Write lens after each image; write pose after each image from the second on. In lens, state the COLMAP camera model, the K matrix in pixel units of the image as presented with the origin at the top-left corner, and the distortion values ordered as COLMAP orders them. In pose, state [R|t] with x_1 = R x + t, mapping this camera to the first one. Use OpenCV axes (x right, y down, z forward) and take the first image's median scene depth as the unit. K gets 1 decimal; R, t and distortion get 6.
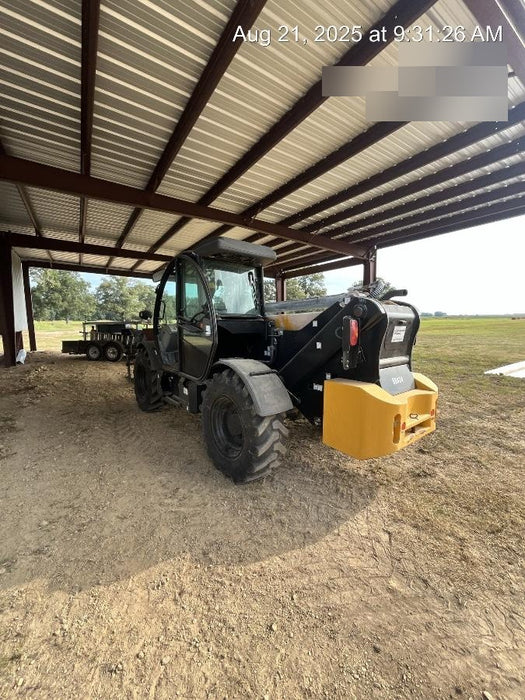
lens RADIAL K [[286.7, 0, 271.2], [0, 286.7, 350.5], [0, 0, 1]] dist [-0.000069, -0.000918]
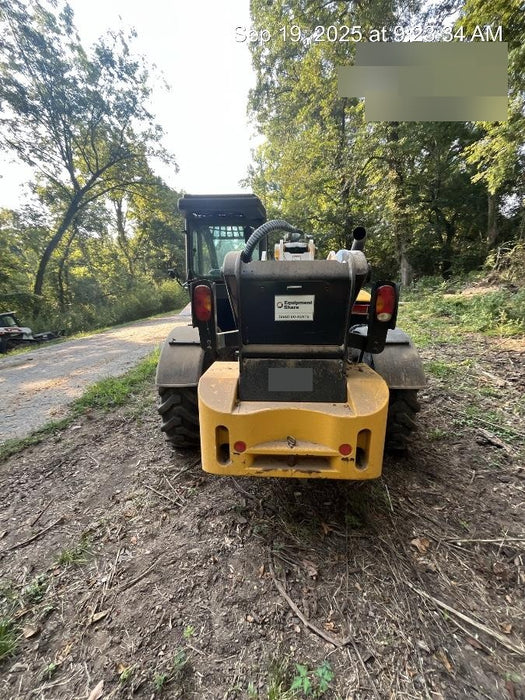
lens RADIAL K [[286.7, 0, 261.2], [0, 286.7, 351.6], [0, 0, 1]] dist [-0.000069, -0.000918]
pose [[0.743971, 0.152170, -0.650655, 0.693988], [-0.062986, 0.985359, 0.158428, -0.050463], [0.665237, -0.076884, 0.742663, 0.424733]]
